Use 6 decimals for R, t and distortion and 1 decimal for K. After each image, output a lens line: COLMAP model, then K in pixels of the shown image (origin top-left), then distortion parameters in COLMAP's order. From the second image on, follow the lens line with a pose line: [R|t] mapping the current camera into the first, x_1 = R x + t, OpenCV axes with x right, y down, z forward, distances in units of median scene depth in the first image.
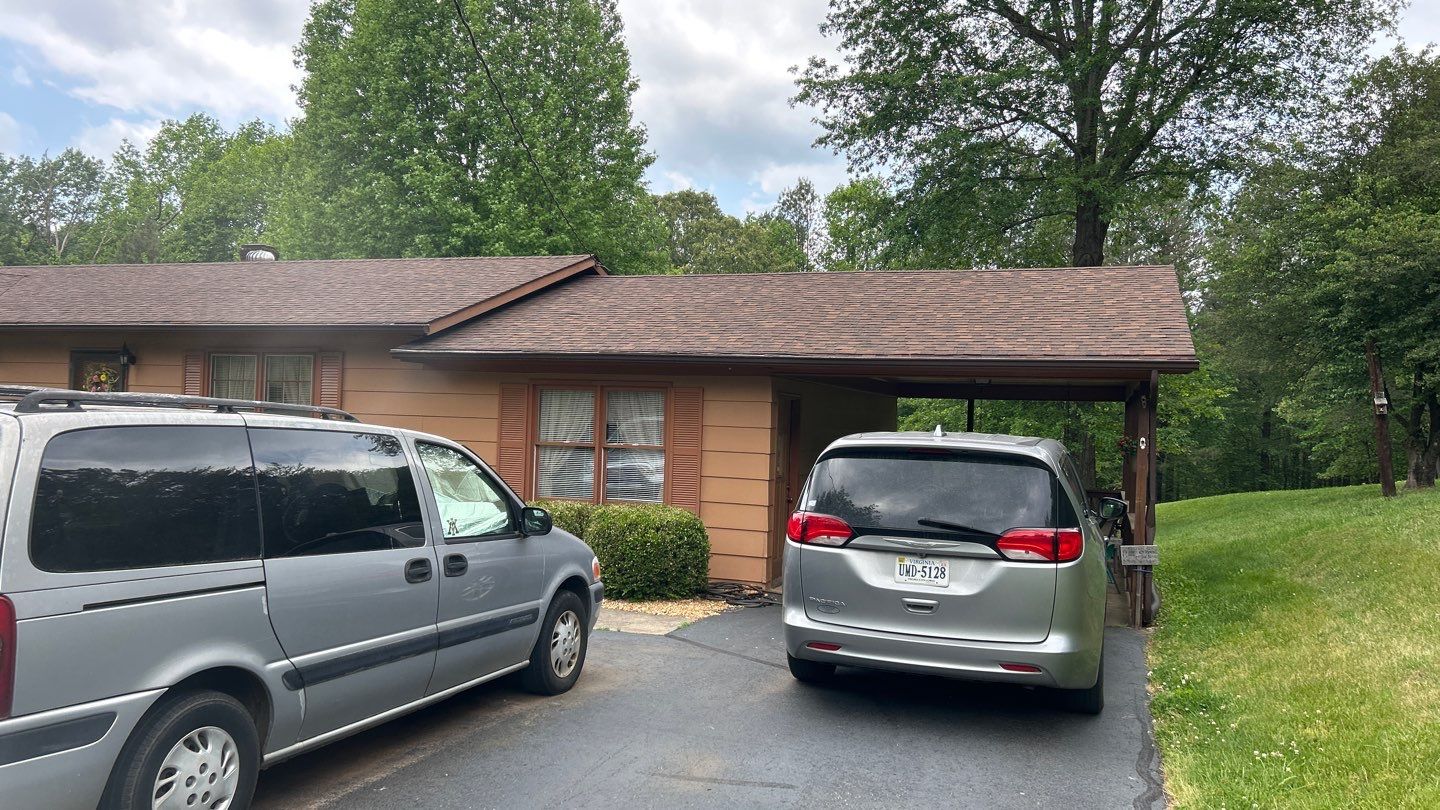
lens RADIAL K [[1116.4, 0, 720.0], [0, 1116.4, 405.0], [0, 0, 1]] dist [0.086831, -0.132529]
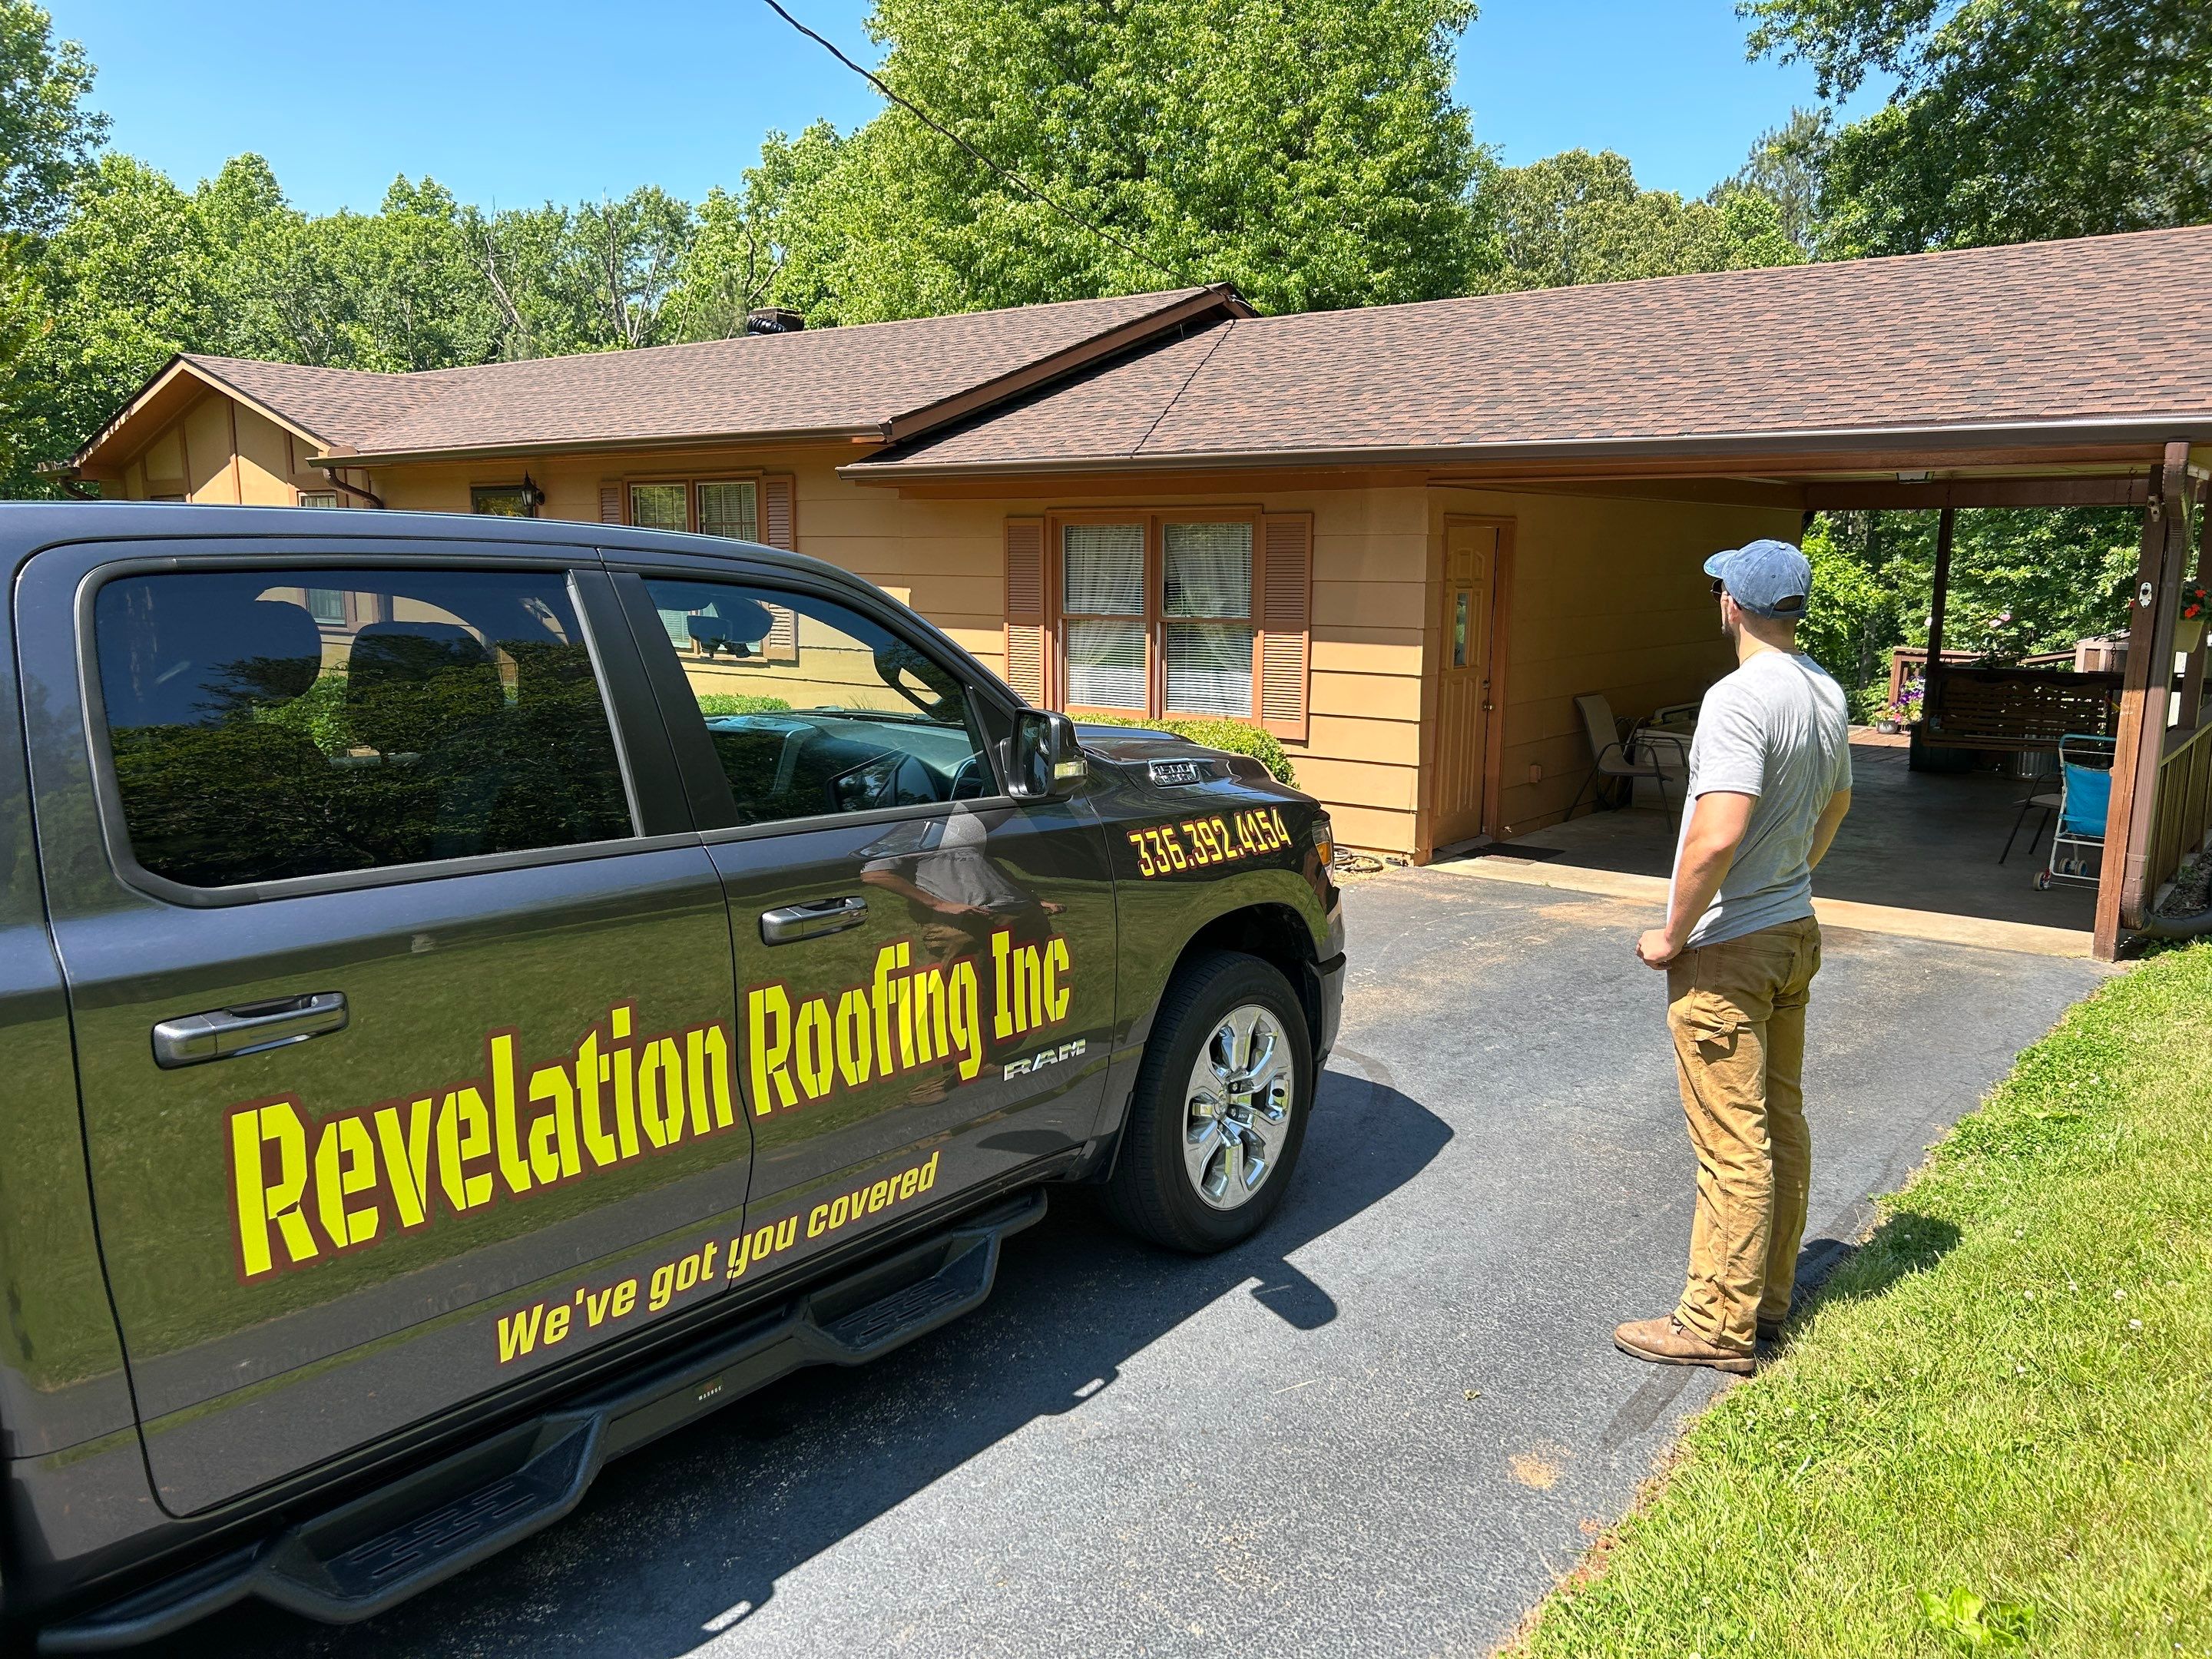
lens RADIAL K [[1694.4, 0, 1109.4], [0, 1694.4, 864.0], [0, 0, 1]] dist [0.072854, -0.100131]
pose [[0.950765, 0.026706, -0.308759, 0.123321], [0.031910, 0.982549, 0.183245, -0.001445], [0.308265, -0.184076, 0.933321, 0.094811]]
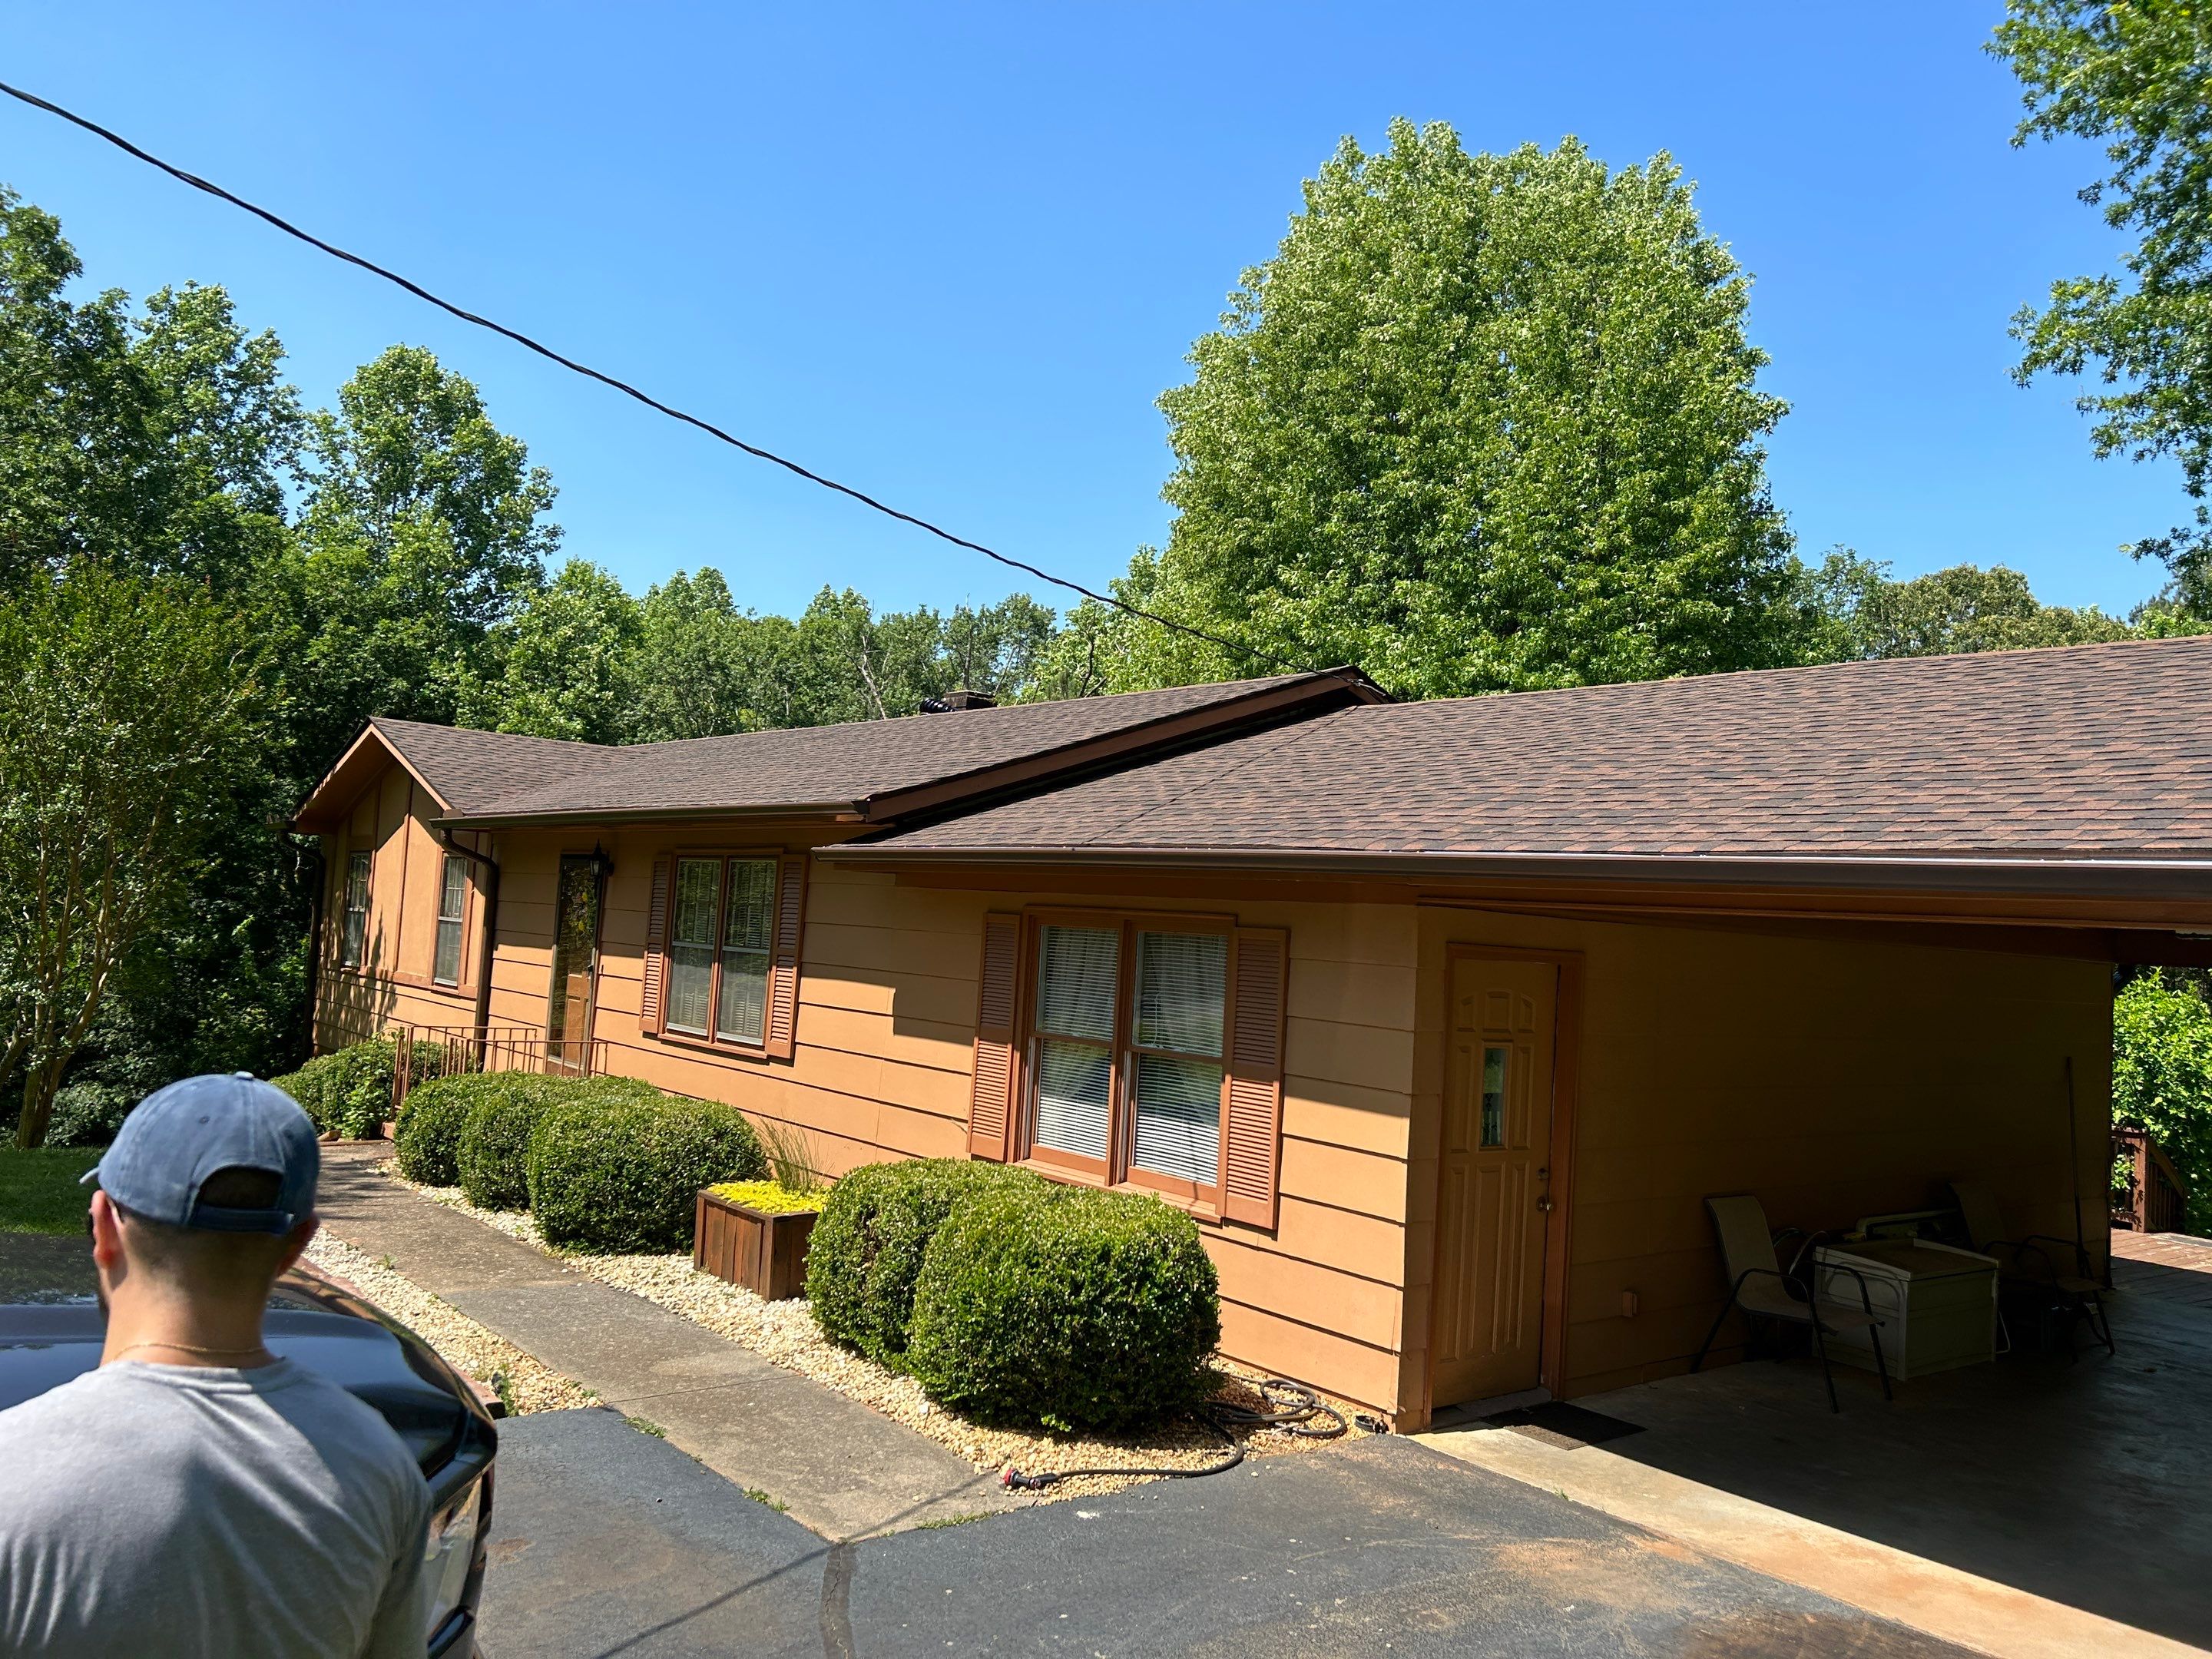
lens RADIAL K [[1687.5, 0, 1103.9], [0, 1687.5, 822.3], [0, 0, 1]] dist [0.056338, -0.073059]
pose [[0.852996, -0.012840, -0.521760, 0.208763], [-0.025168, 0.997522, -0.065693, -0.009404], [0.521311, 0.069167, 0.850559, 0.302574]]
